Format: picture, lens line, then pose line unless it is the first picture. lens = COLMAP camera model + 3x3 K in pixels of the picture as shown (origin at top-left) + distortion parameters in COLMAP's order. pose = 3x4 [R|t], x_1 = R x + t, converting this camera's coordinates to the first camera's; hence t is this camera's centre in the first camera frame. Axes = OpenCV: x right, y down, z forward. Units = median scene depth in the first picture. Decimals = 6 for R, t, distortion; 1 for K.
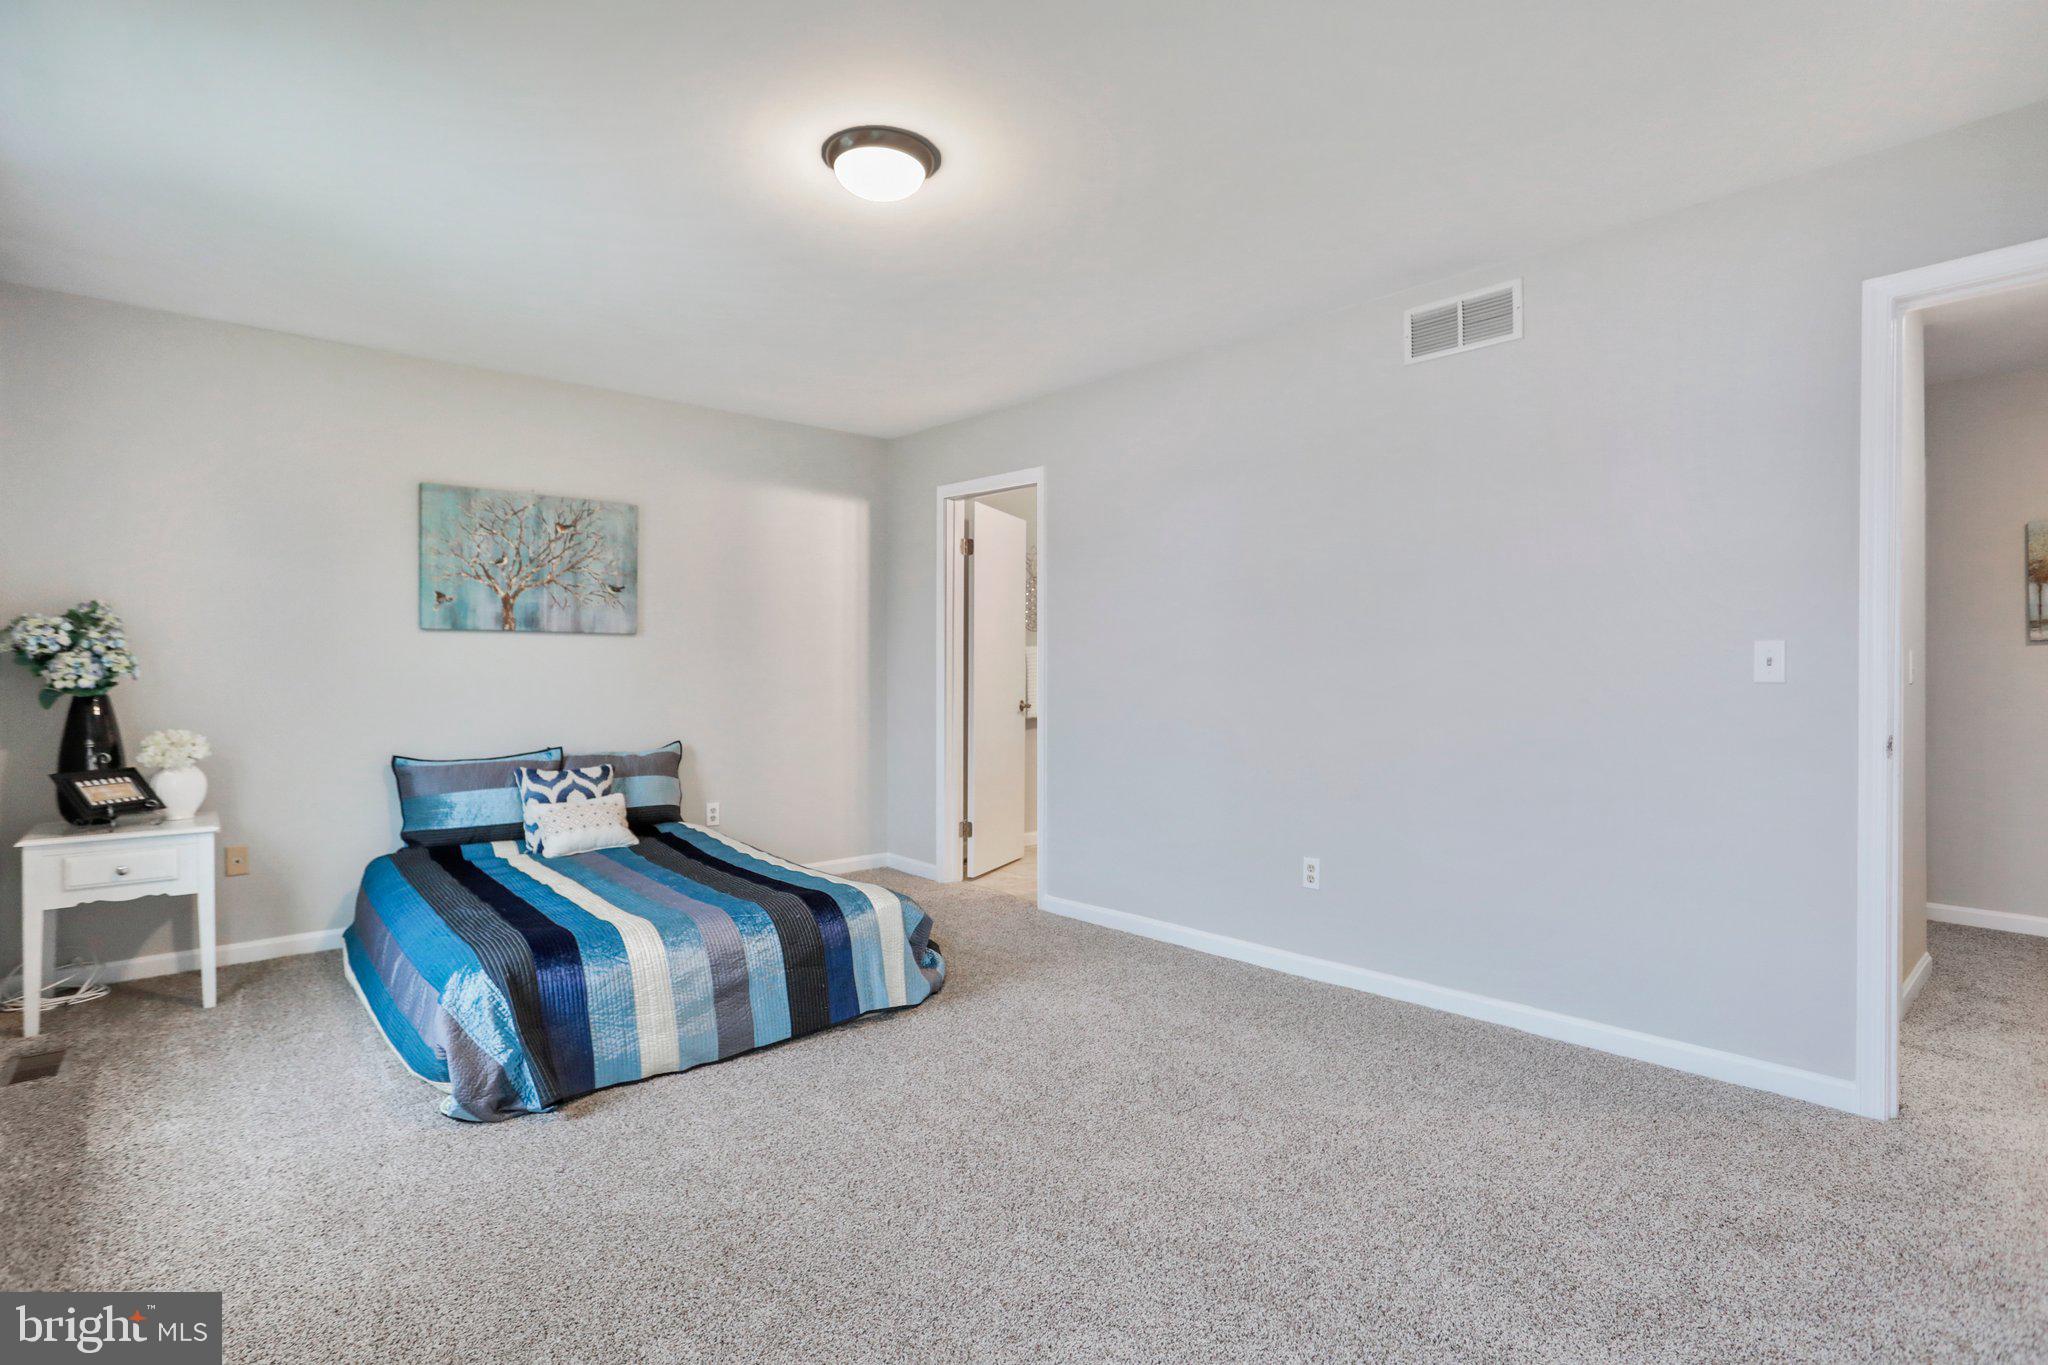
lens RADIAL K [[1002.6, 0, 1024.0], [0, 1002.6, 682.5], [0, 0, 1]] dist [-0.052456, 0.028857]
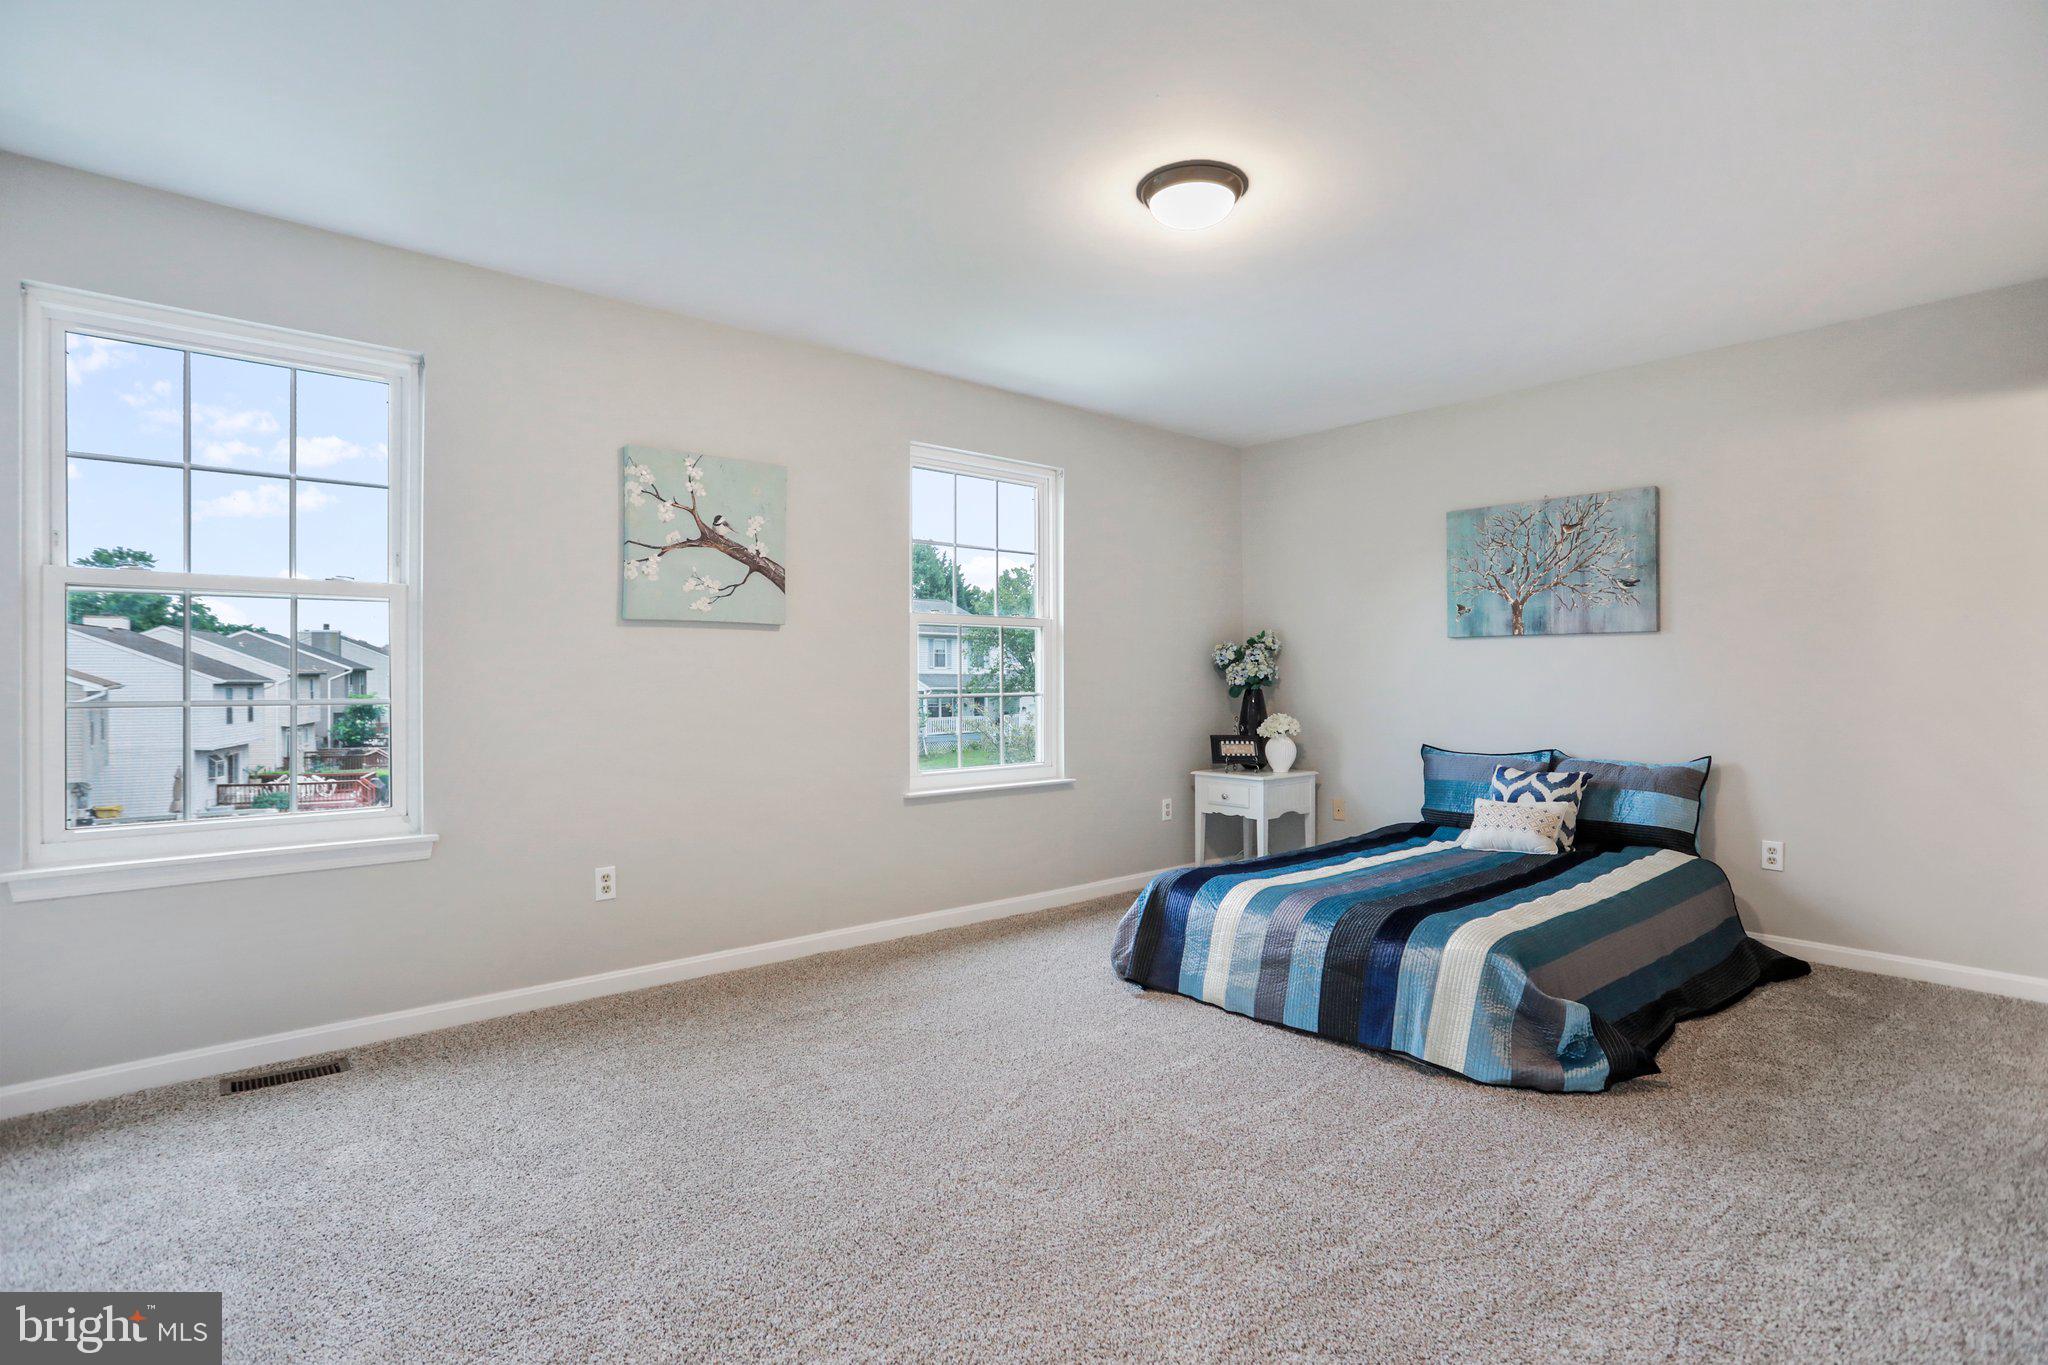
lens RADIAL K [[1002.6, 0, 1024.0], [0, 1002.6, 682.5], [0, 0, 1]] dist [-0.052456, 0.028857]
pose [[-0.014720, 0.004021, -0.999884, 0.549110], [-0.007675, 0.999962, 0.004134, -0.002590], [0.999862, 0.007735, -0.014689, 0.498343]]
